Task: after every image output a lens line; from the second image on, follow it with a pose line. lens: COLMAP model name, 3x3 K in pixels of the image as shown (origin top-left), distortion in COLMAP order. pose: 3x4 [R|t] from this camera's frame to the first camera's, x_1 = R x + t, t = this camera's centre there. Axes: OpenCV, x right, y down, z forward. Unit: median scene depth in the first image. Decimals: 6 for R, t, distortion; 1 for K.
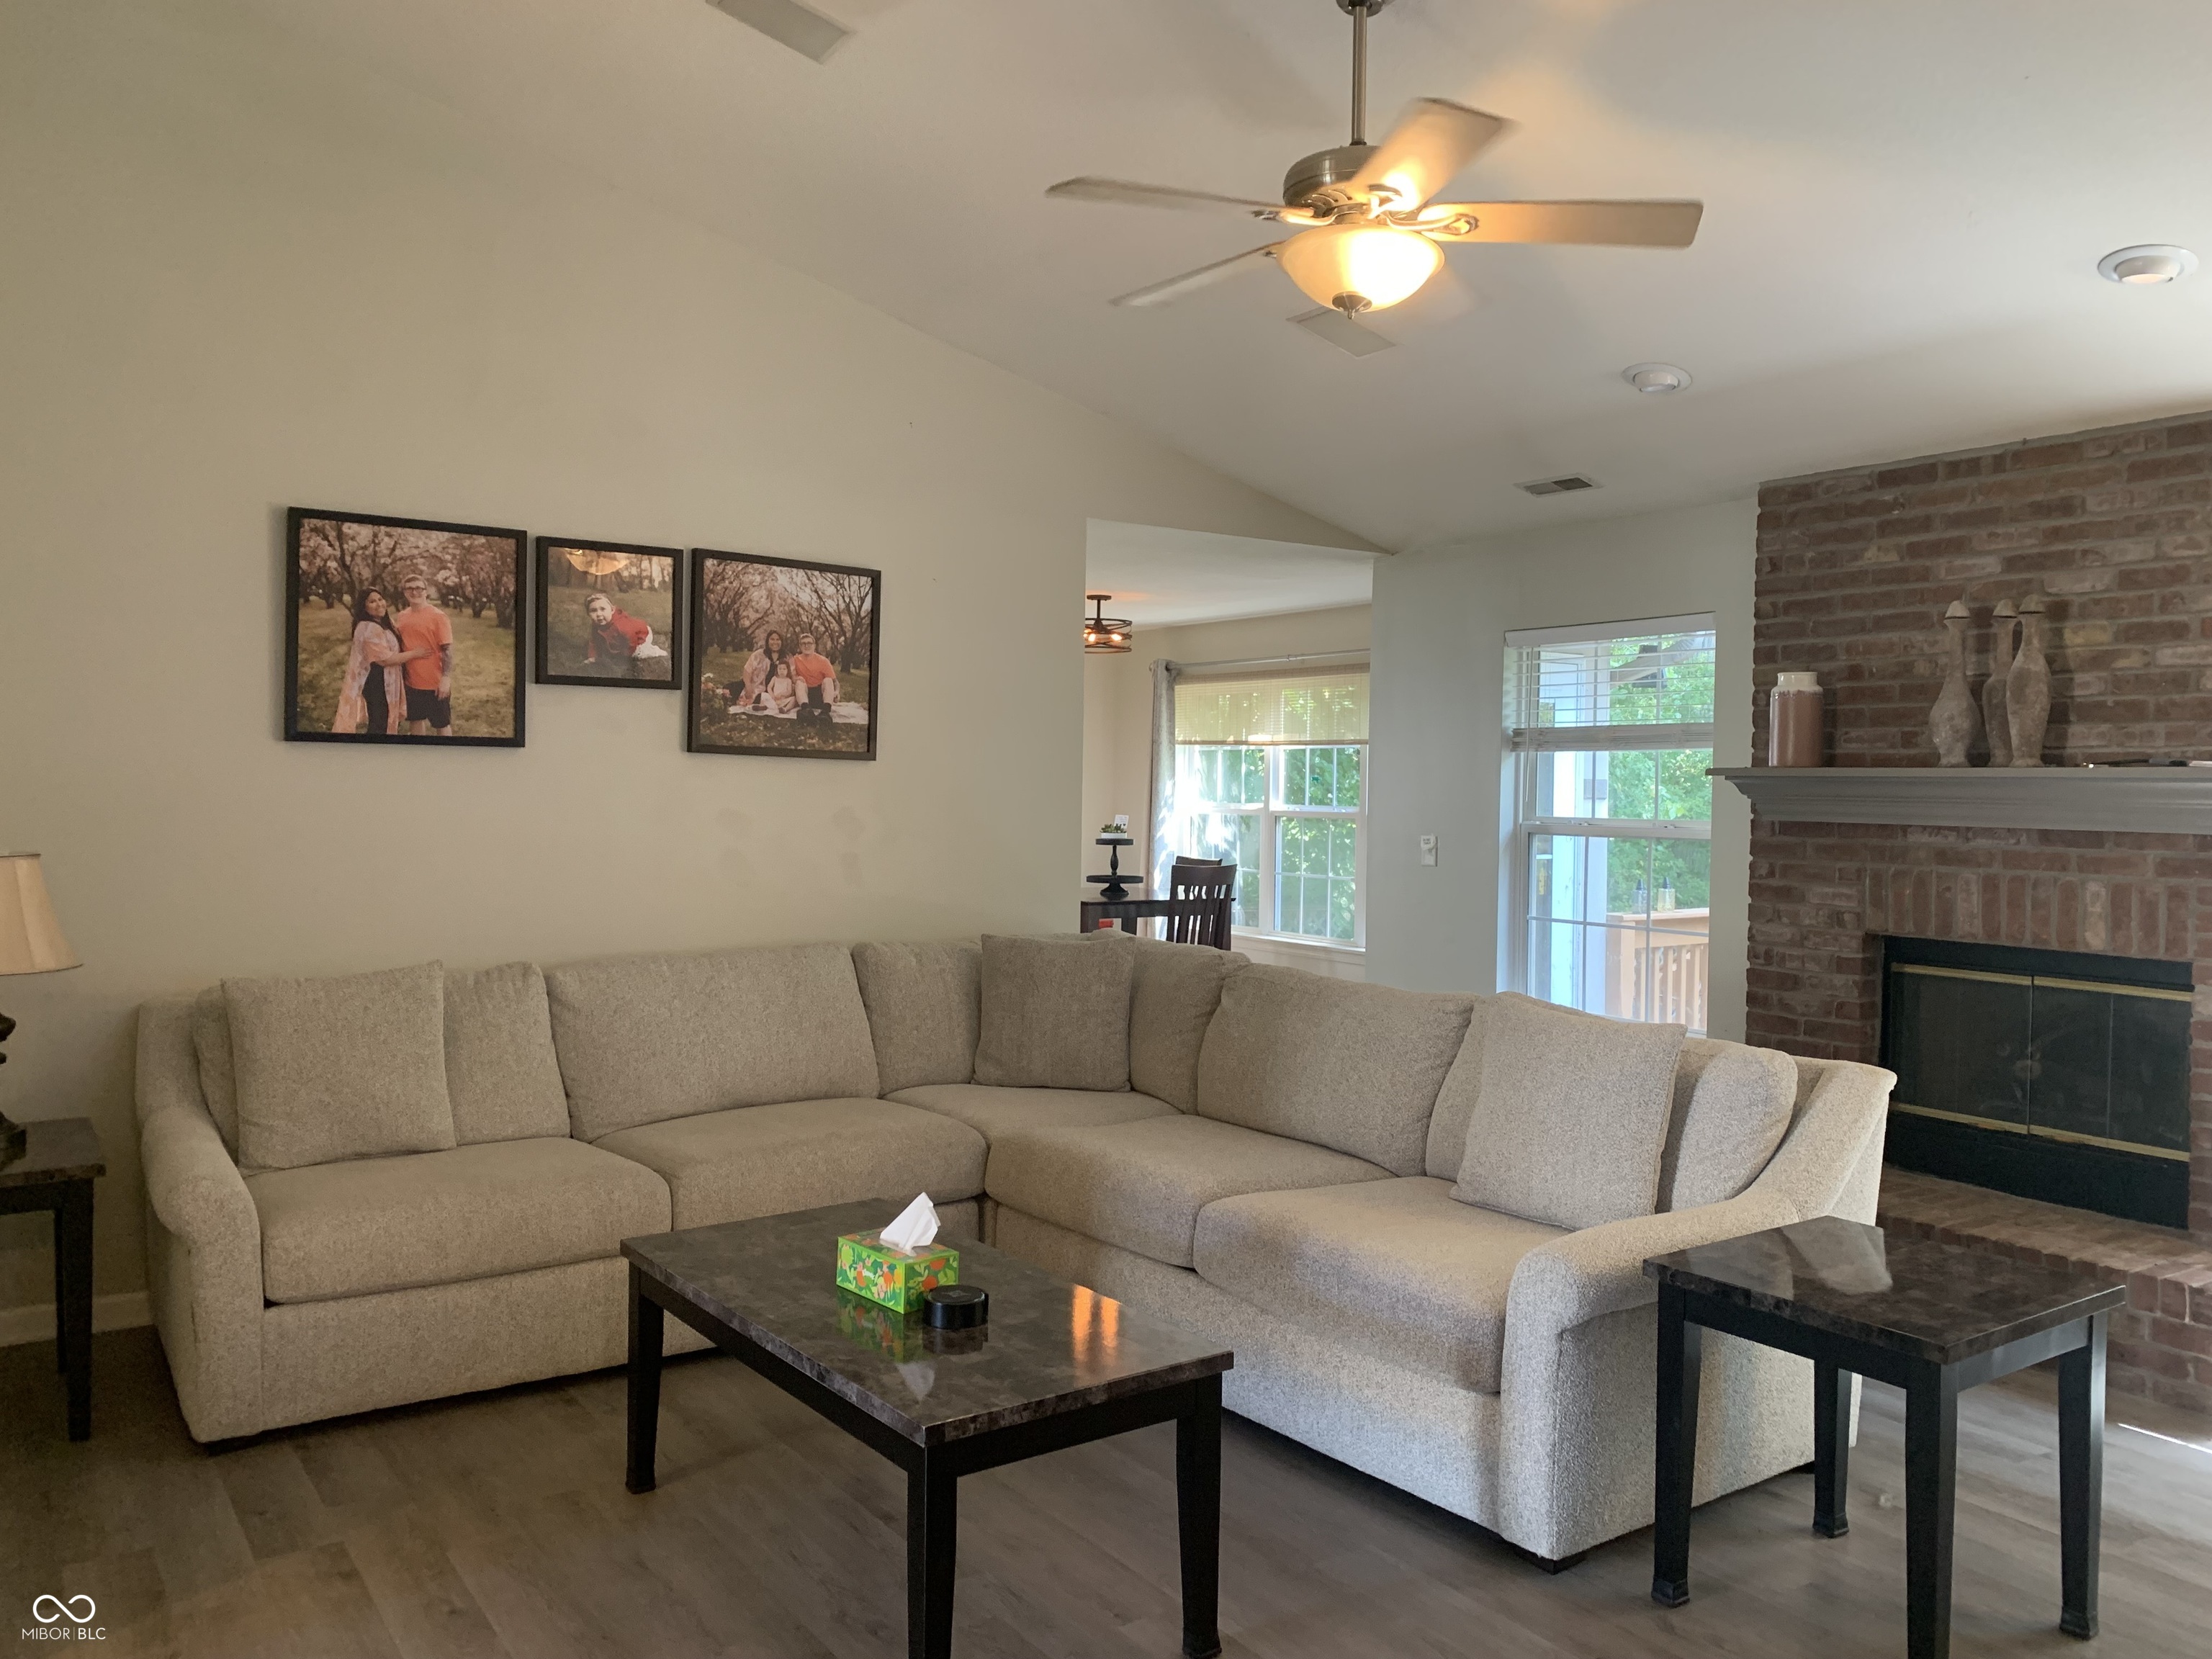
lens RADIAL K [[1681.0, 0, 1101.4], [0, 1681.0, 815.6], [0, 0, 1]] dist [0.020303, -0.000812]
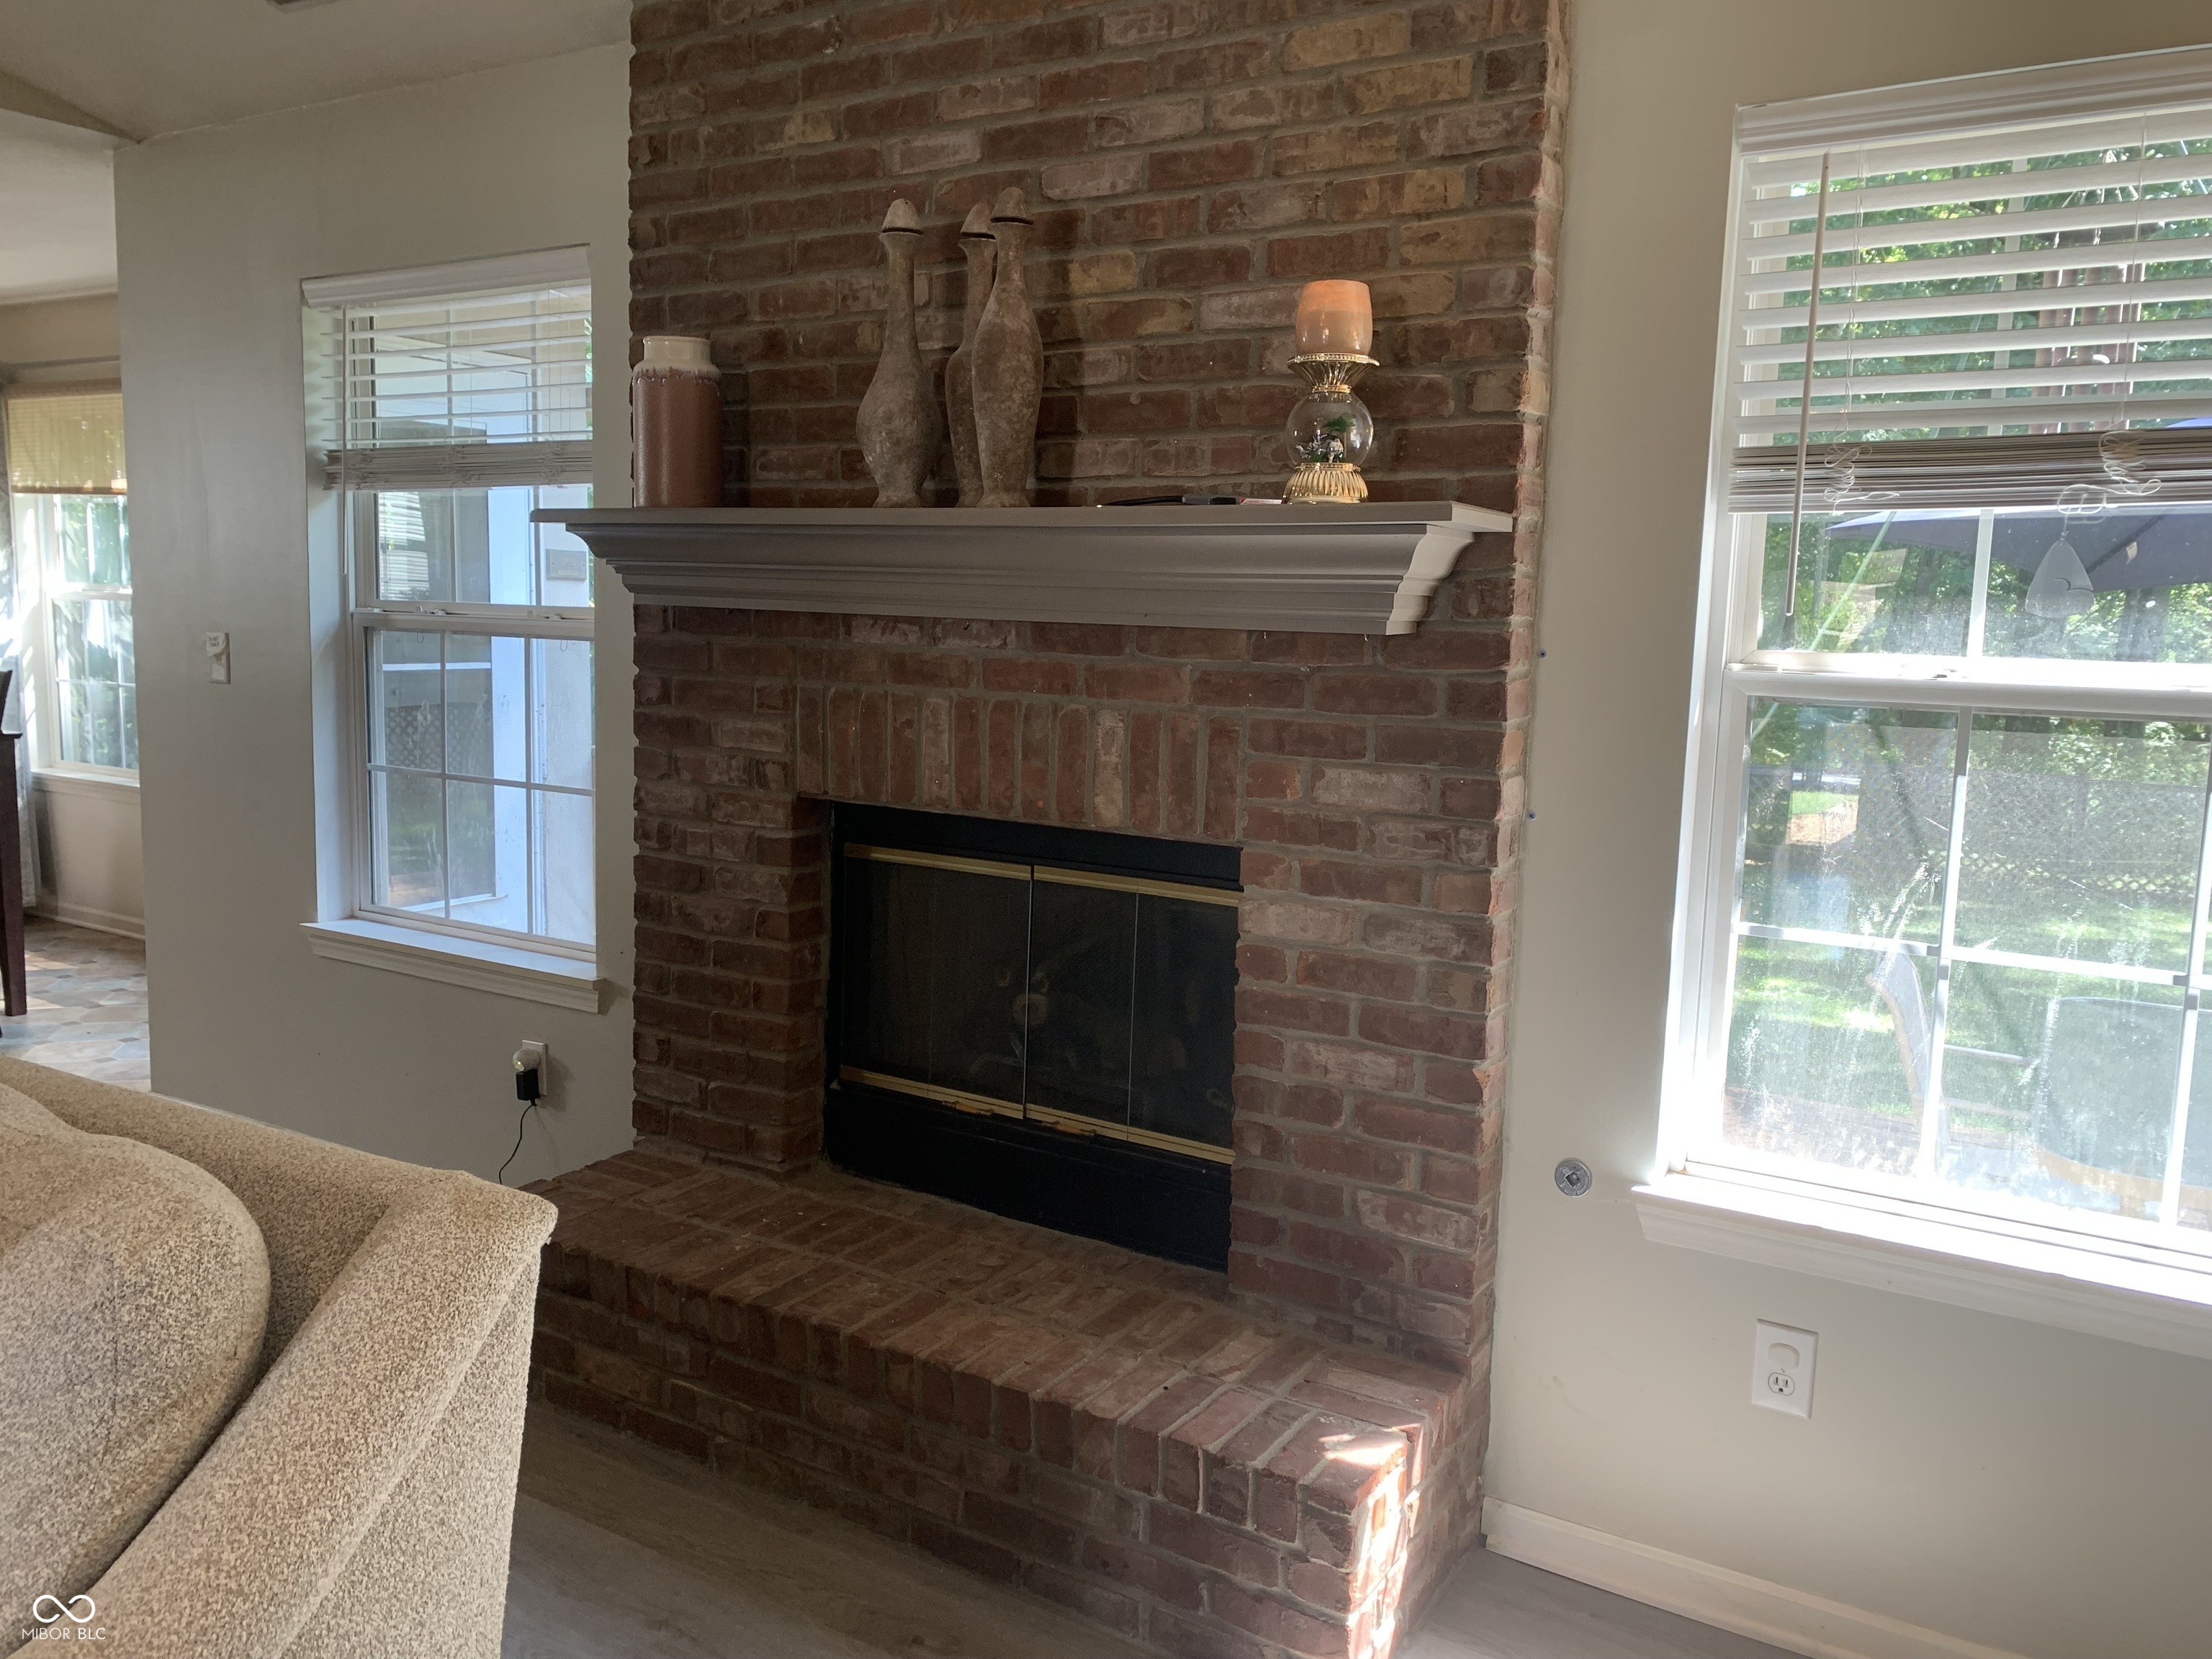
lens RADIAL K [[1686.1, 0, 1058.6], [0, 1686.1, 812.9], [0, 0, 1]] dist [0.100184, -0.173798]
pose [[0.919300, -0.037514, 0.391767, 0.299219], [-0.006897, 0.993758, 0.111342, 0.008000], [-0.393498, -0.105058, 0.913303, 0.412392]]
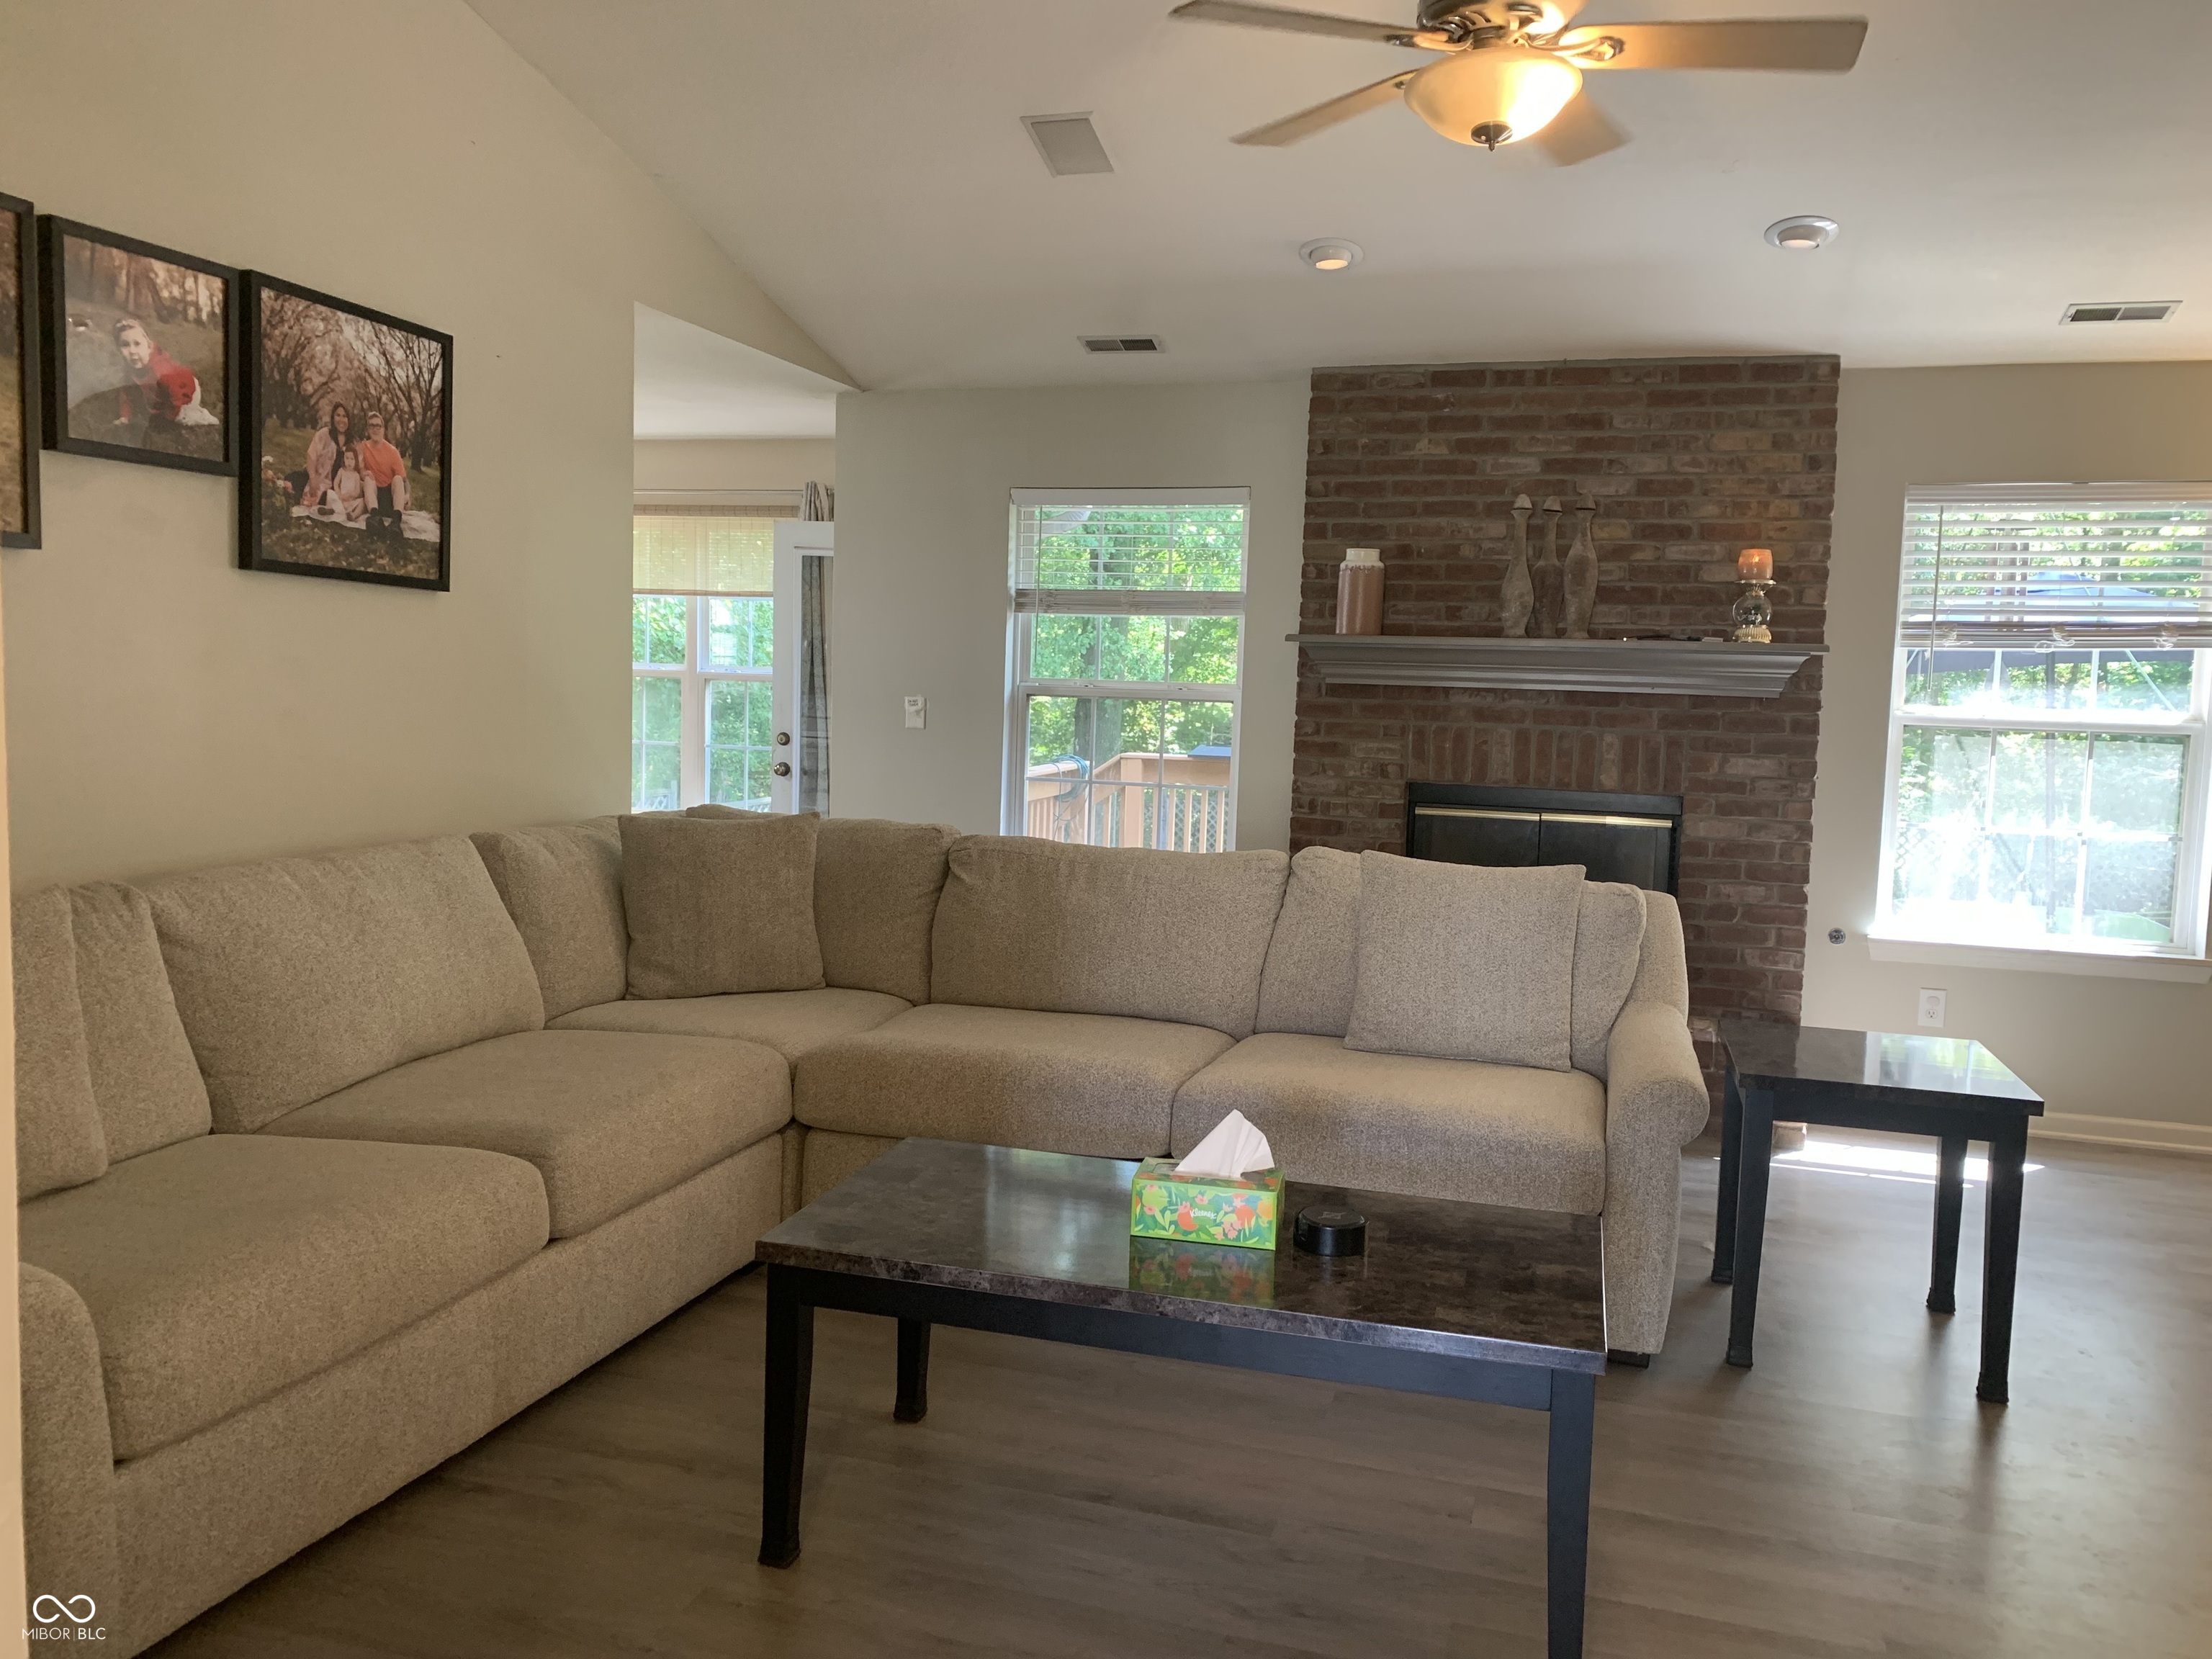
lens RADIAL K [[1686.1, 0, 1058.6], [0, 1686.1, 812.9], [0, 0, 1]] dist [0.100184, -0.173798]
pose [[0.784922, -0.038517, 0.618396, -0.436259], [-0.010672, 0.997077, 0.075649, 0.006096], [-0.619503, -0.065978, 0.782217, 0.243118]]
